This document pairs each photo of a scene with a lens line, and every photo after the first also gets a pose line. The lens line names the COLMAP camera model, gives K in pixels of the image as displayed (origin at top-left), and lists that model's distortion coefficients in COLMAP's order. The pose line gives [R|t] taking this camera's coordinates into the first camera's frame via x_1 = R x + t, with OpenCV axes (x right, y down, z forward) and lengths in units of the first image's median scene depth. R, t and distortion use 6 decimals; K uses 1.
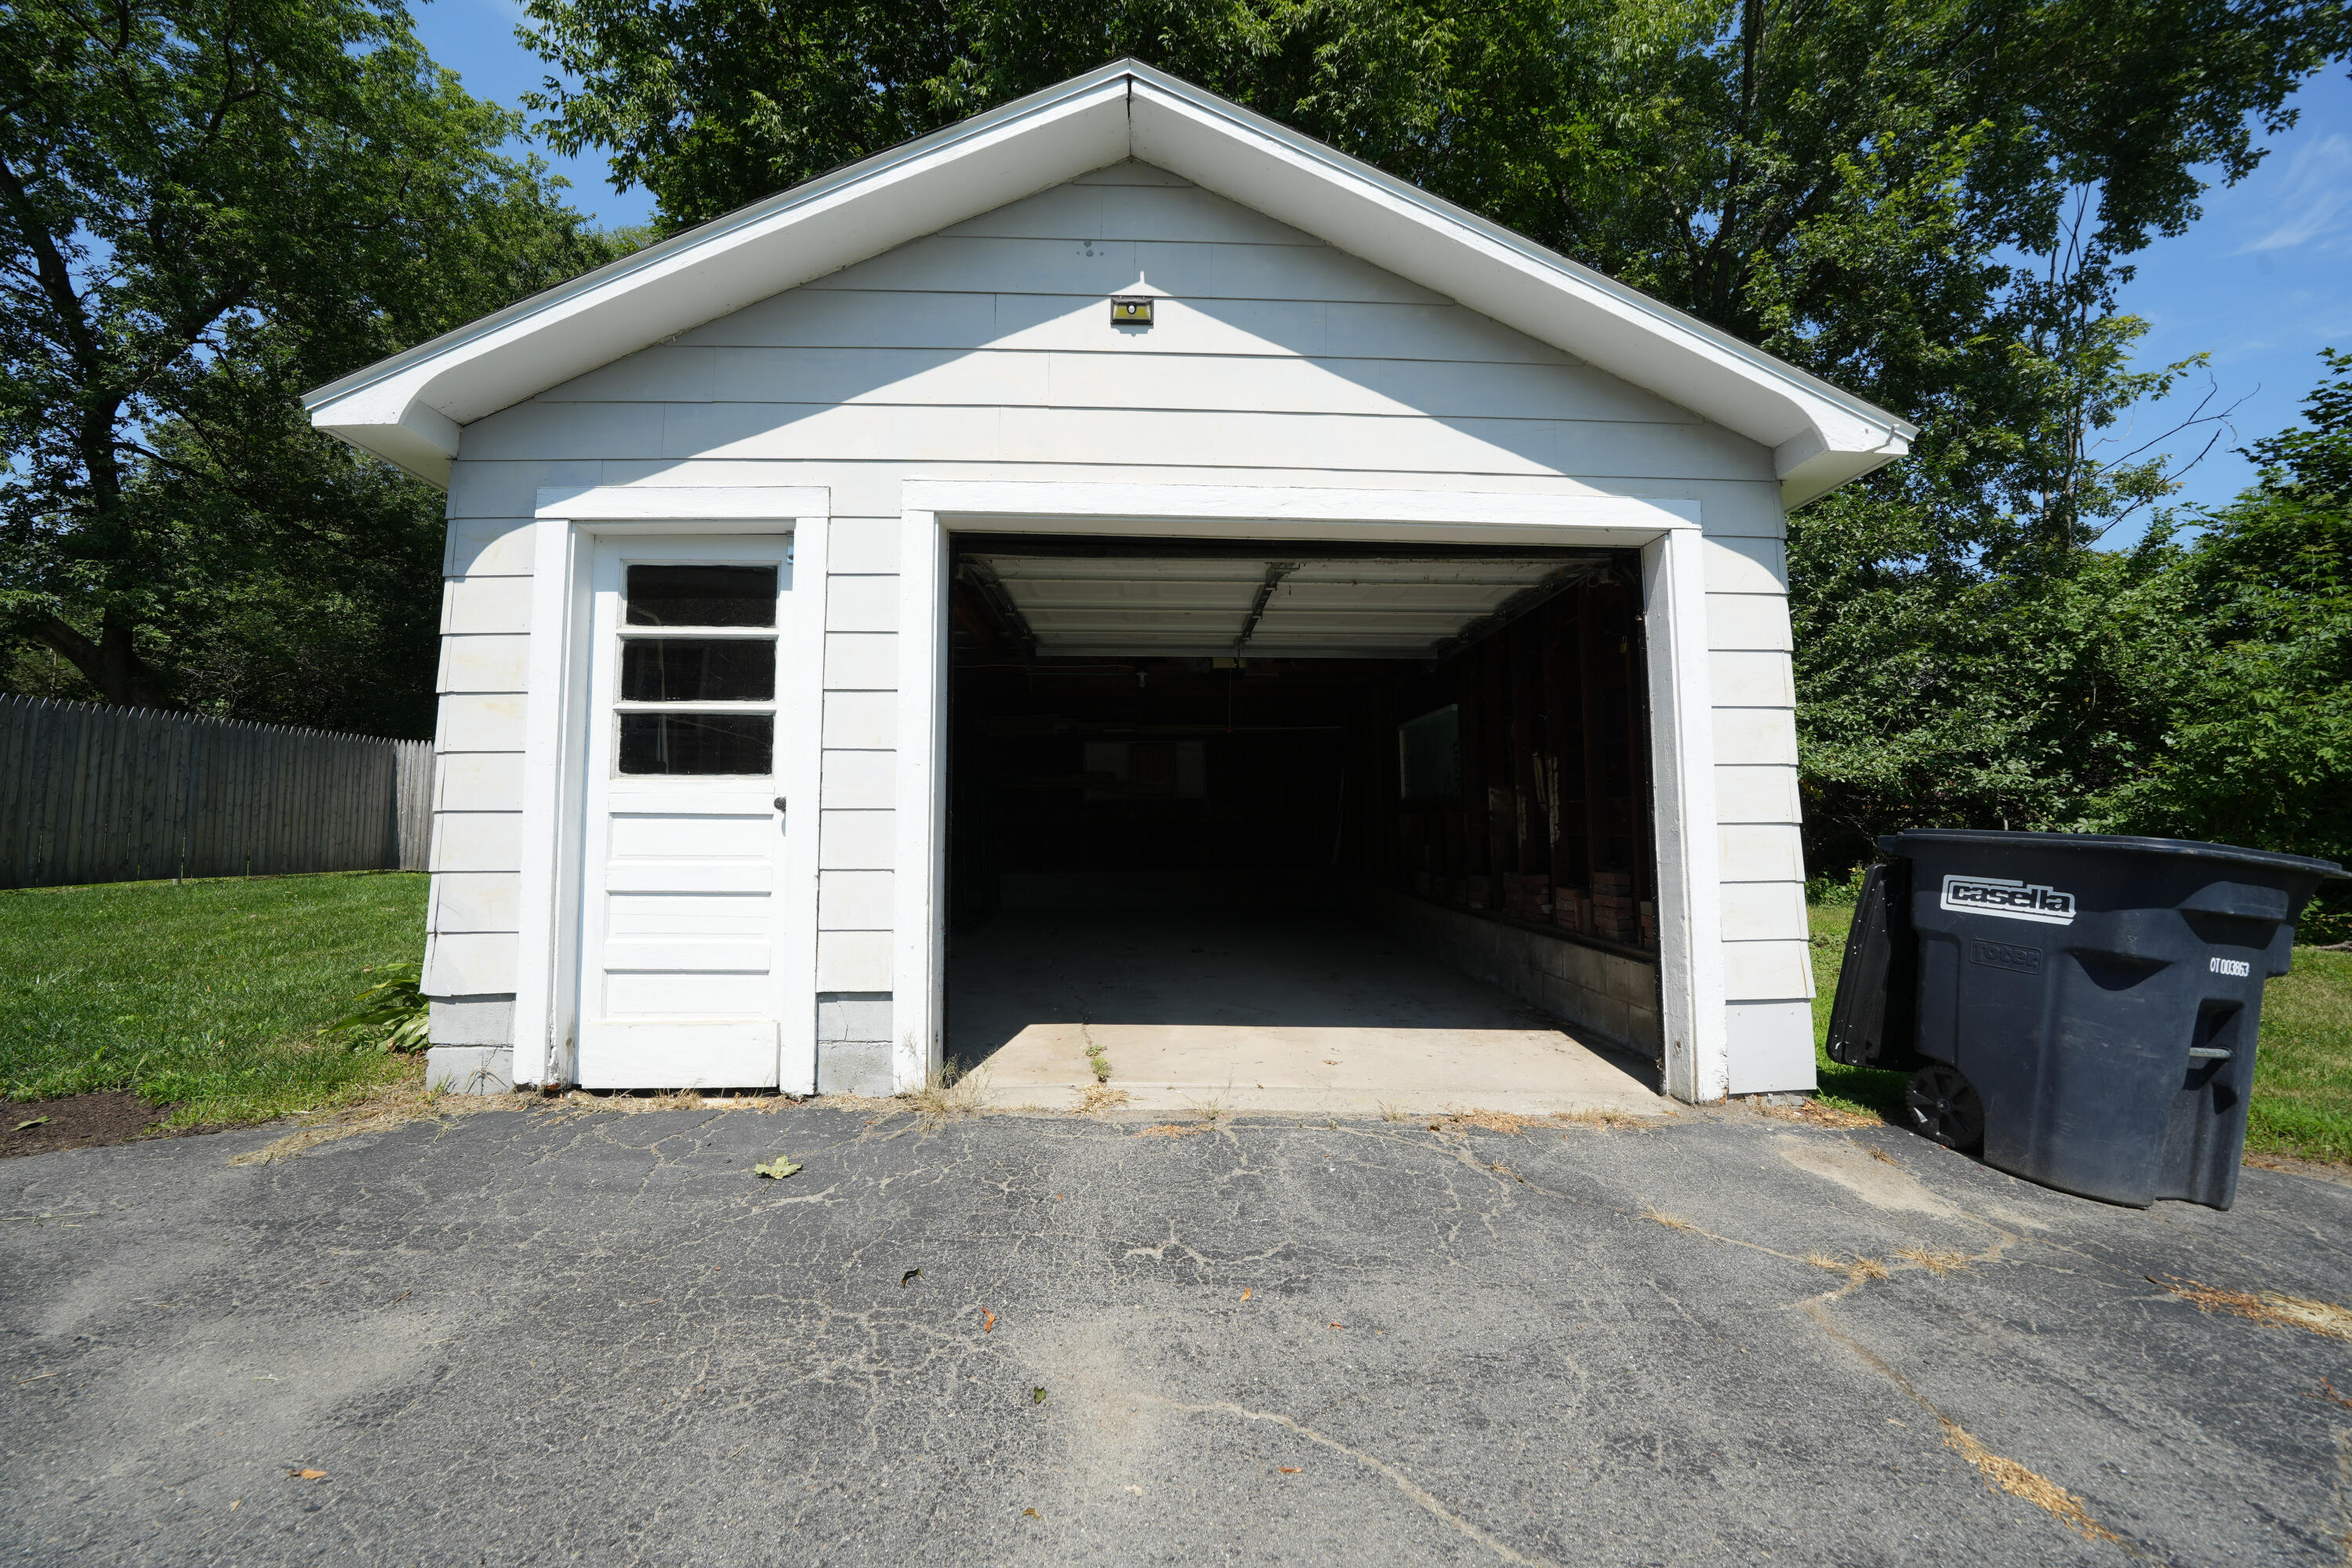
lens RADIAL K [[822.5, 0, 1176.0], [0, 822.5, 784.0], [0, 0, 1]] dist [-0.000616, -0.000062]
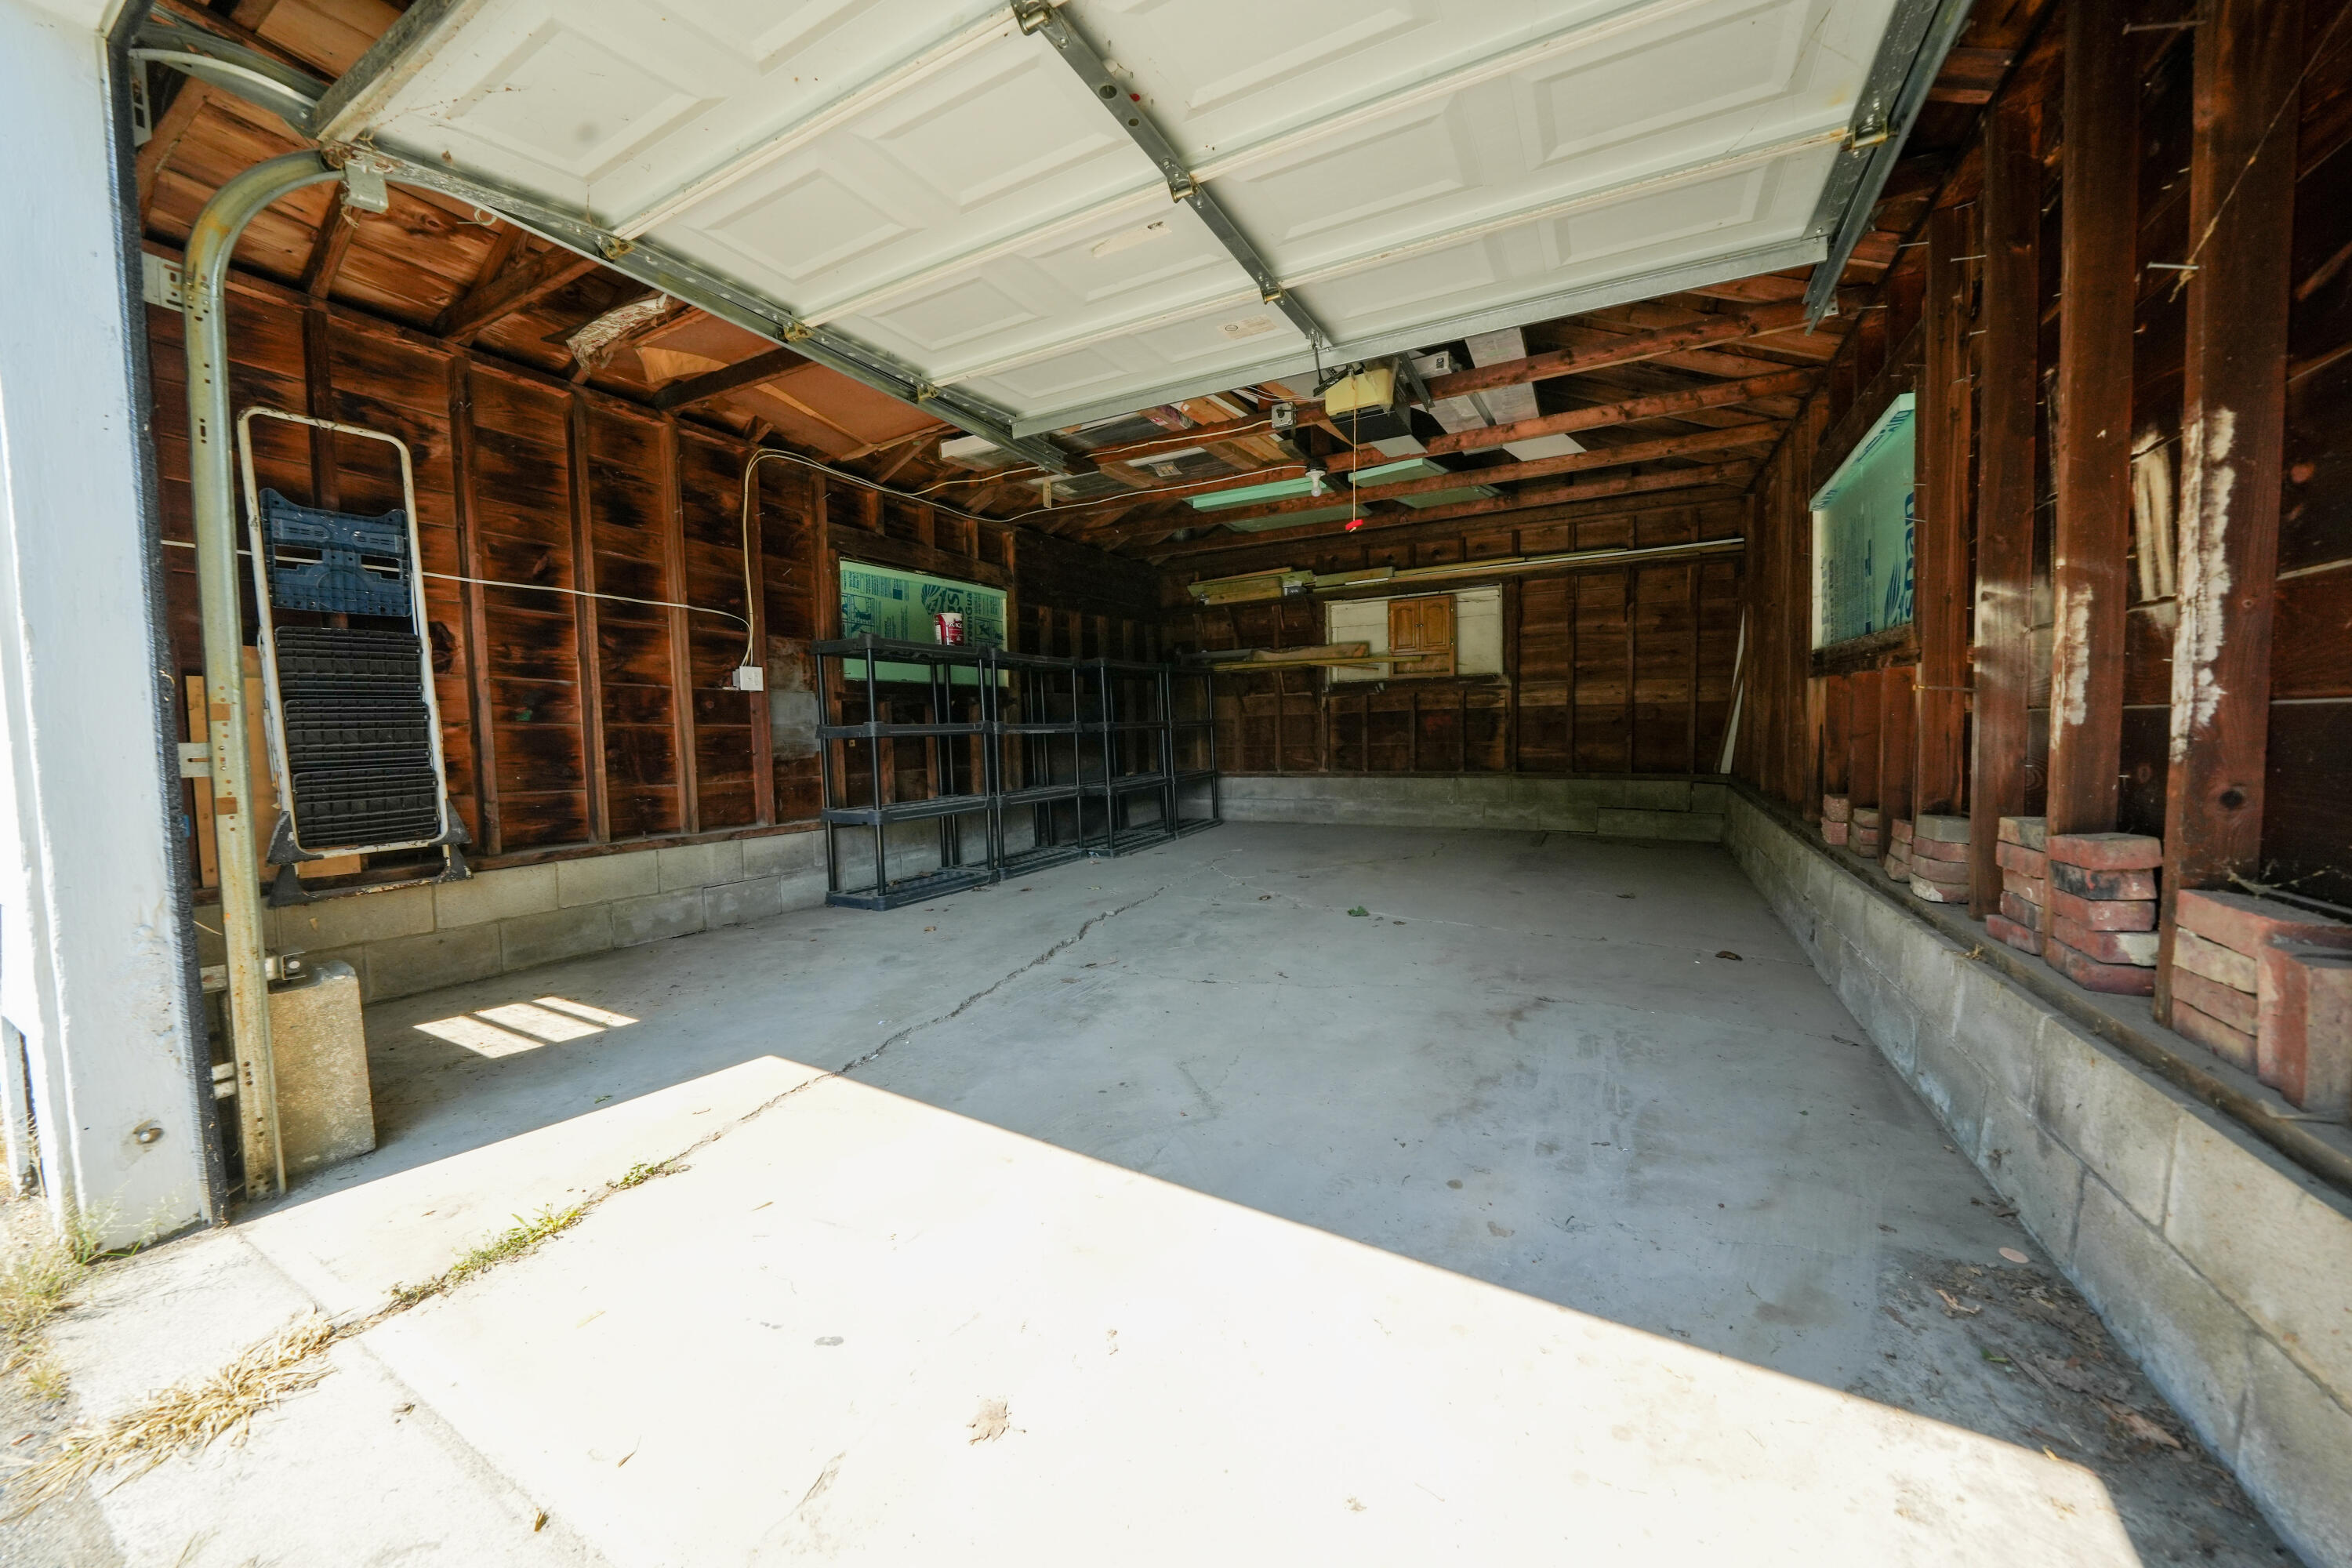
lens RADIAL K [[822.5, 0, 1176.0], [0, 822.5, 784.0], [0, 0, 1]] dist [-0.000616, -0.000062]
pose [[0.868737, 0.026006, -0.494590, 0.283253], [0.036226, 0.992609, 0.115822, 0.041663], [0.493947, -0.118535, 0.861375, 0.555571]]
